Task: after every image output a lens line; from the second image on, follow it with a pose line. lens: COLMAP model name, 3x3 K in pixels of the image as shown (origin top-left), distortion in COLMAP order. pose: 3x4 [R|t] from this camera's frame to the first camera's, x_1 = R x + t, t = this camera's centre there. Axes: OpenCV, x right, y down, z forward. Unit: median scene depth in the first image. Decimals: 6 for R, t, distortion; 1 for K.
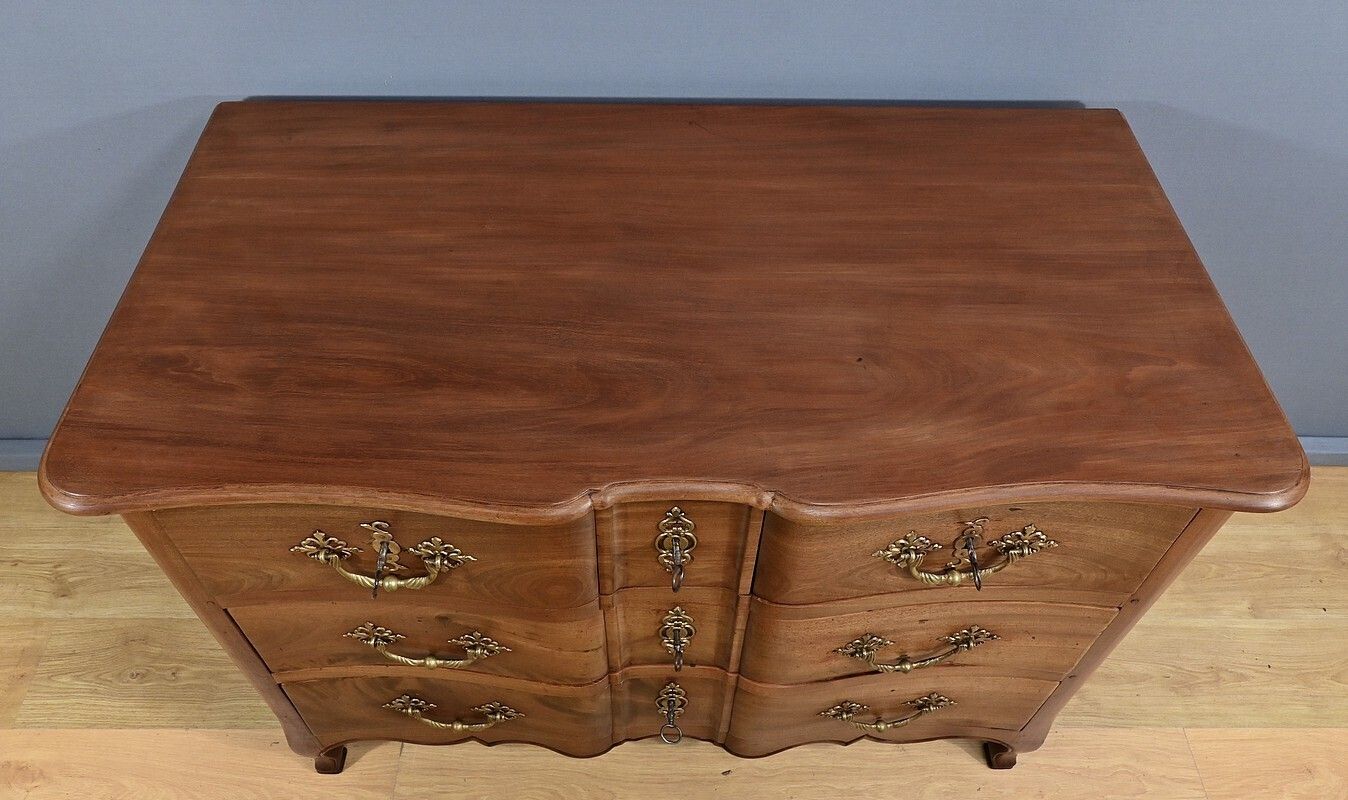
lens RADIAL K [[955.8, 0, 674.5], [0, 955.8, 340.7], [0, 0, 1]] dist [0.016472, 0.005385]
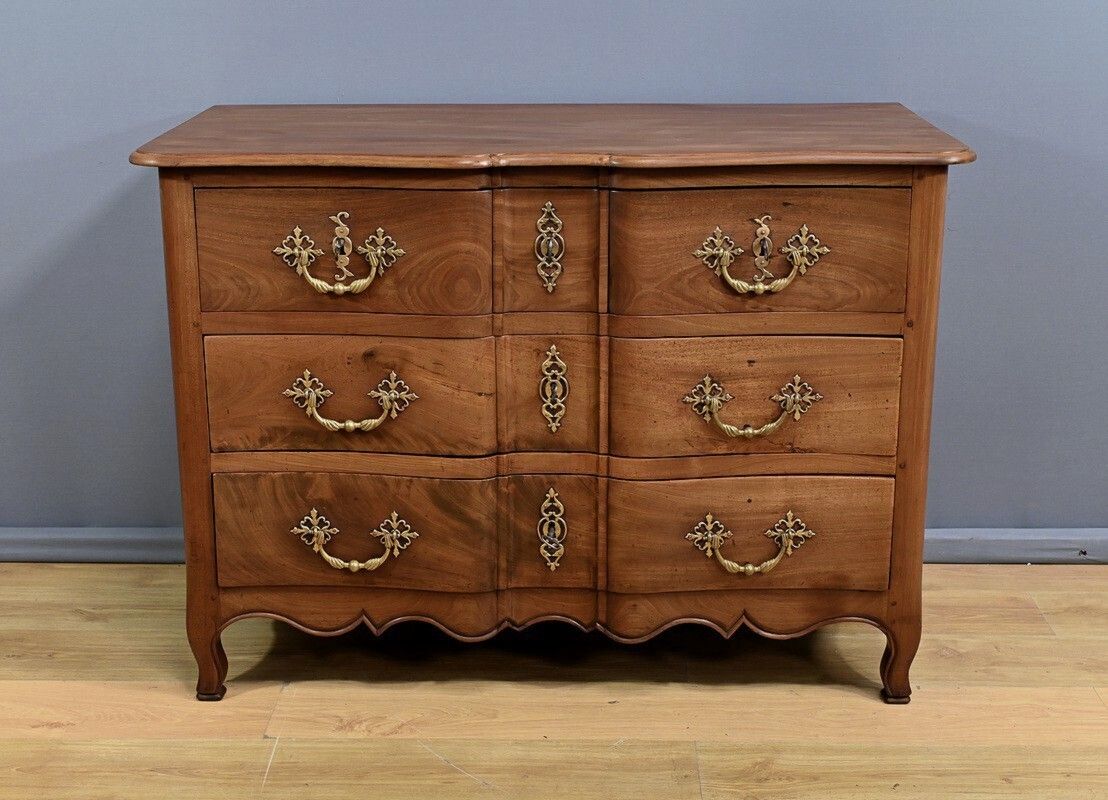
lens RADIAL K [[1683.3, 0, 559.3], [0, 1683.3, 400.5], [0, 0, 1]] dist [0.032809, 0.000000]
pose [[0.999486, -0.012864, -0.029361, 0.075231], [-0.005007, 0.842047, -0.539381, 1.533834], [0.031662, 0.539250, 0.841550, -0.831541]]
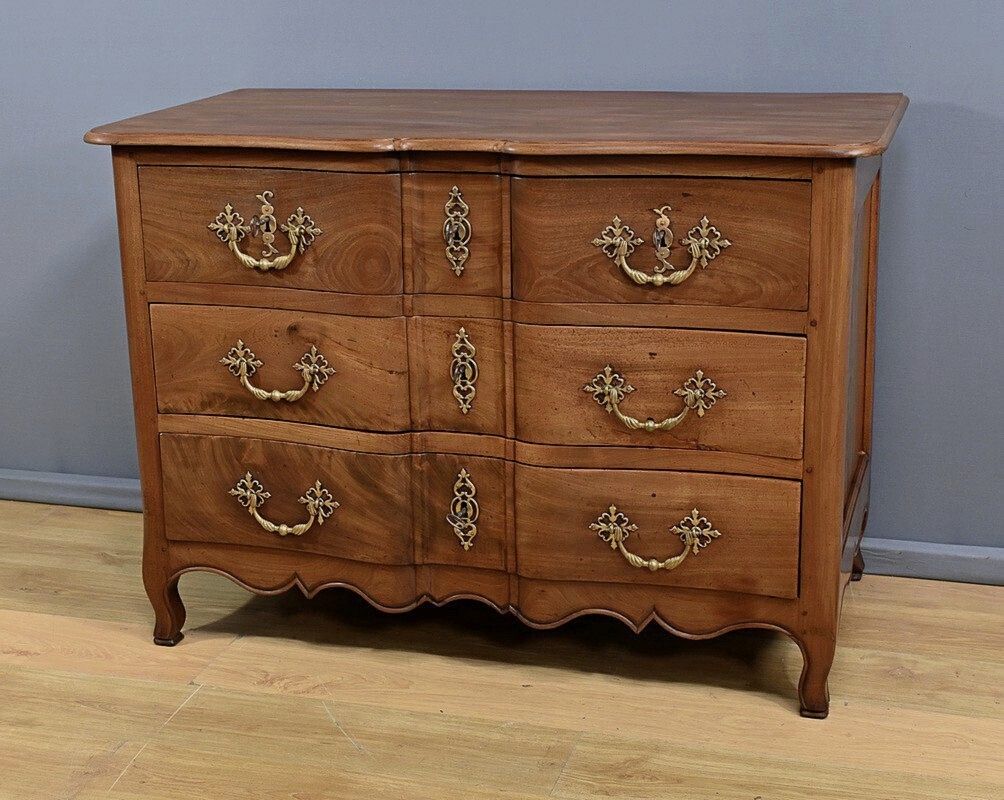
lens RADIAL K [[1687.9, 0, 497.3], [0, 1687.9, 398.3], [0, 0, 1]] dist [0.031894, 0.000000]
pose [[0.954912, 0.045315, -0.293411, 0.715217], [-0.196033, 0.838448, -0.508503, 1.495816], [0.222967, 0.543094, 0.809528, -0.773289]]
